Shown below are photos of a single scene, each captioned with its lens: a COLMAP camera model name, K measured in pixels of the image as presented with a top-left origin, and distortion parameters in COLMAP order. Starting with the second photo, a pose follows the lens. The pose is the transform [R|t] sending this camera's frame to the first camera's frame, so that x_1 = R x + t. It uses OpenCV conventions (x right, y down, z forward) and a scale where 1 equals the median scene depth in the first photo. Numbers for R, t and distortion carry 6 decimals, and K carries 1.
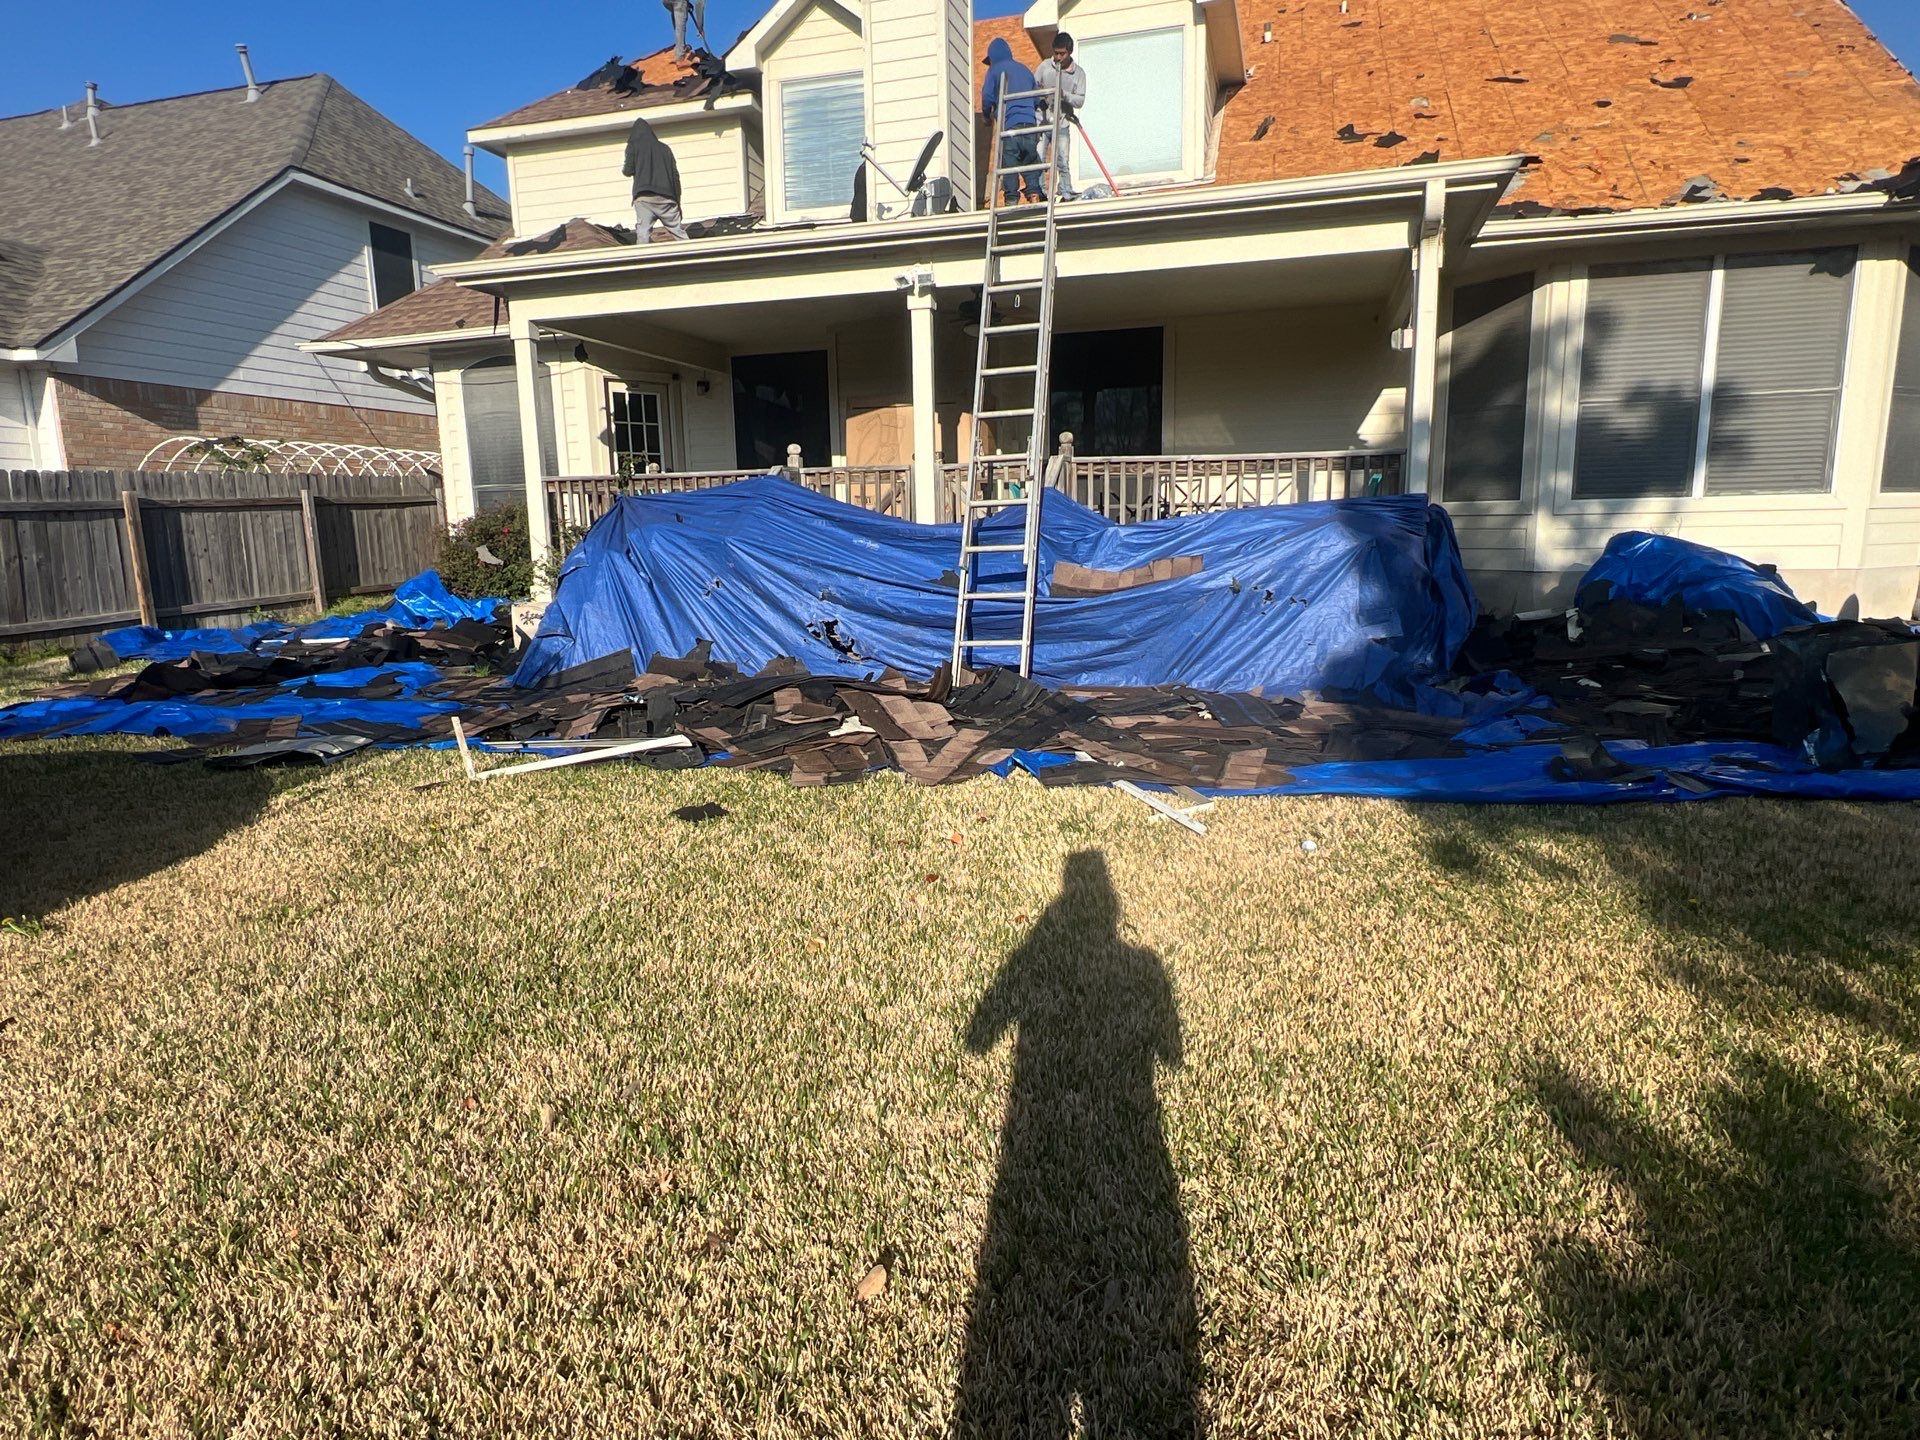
lens RADIAL K [[1129.8, 0, 959.4], [0, 1129.8, 732.9], [0, 0, 1]] dist [-0.002975, 0.005020]
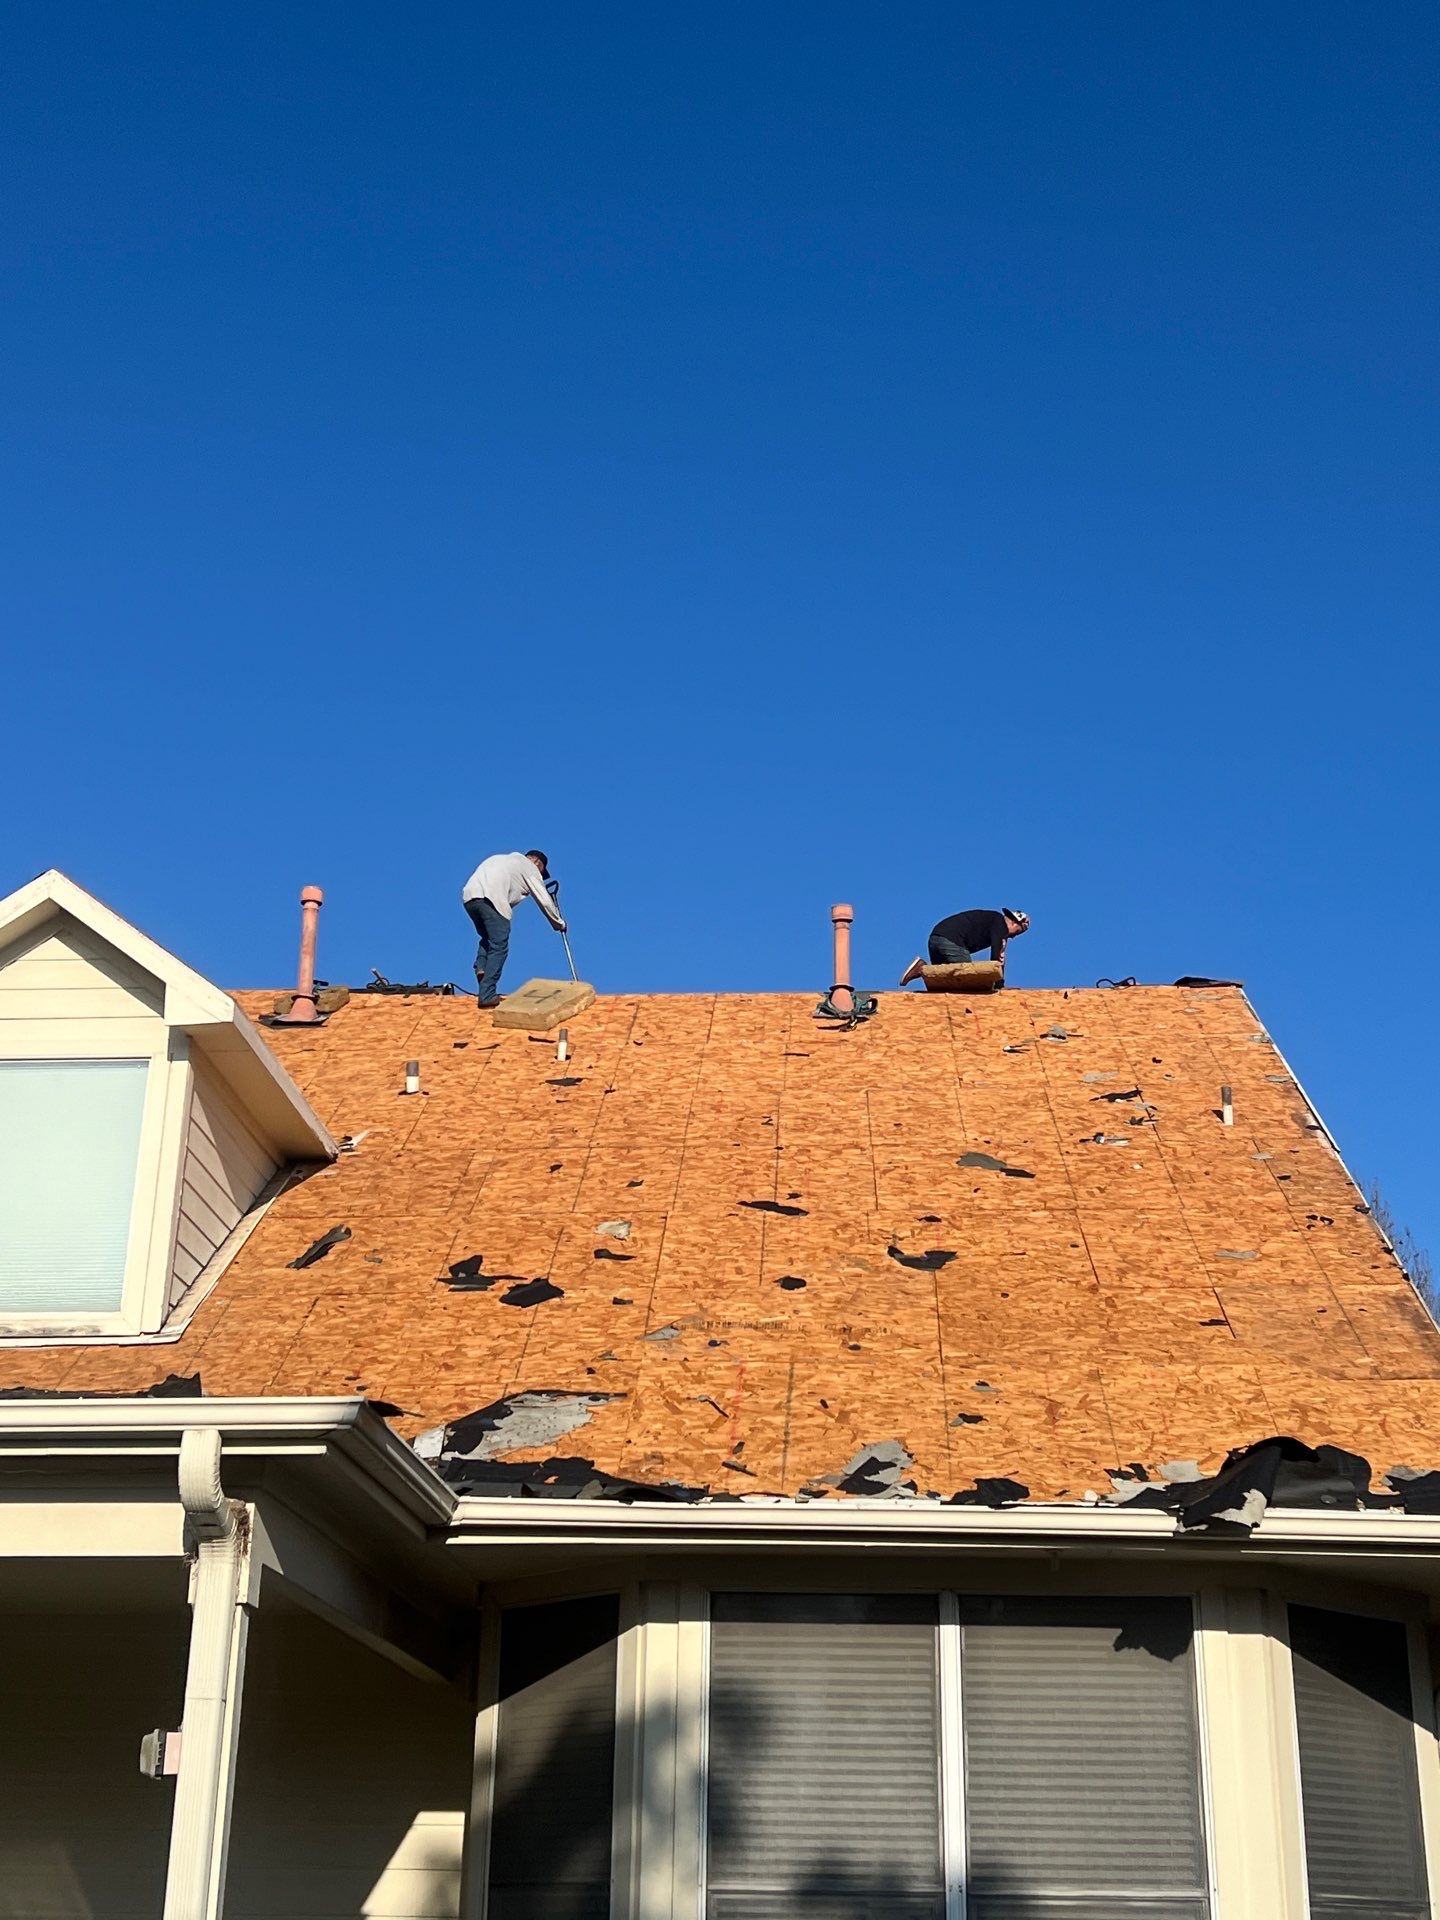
lens RADIAL K [[2413.7, 0, 726.2], [0, 2413.7, 955.0], [0, 0, 1]] dist [0.060323, 0.000000]
pose [[0.978684, 0.112031, 0.172124, 0.349689], [-0.000551, 0.839539, -0.543299, -0.079423], [-0.205371, 0.531623, 0.821705, 0.003072]]
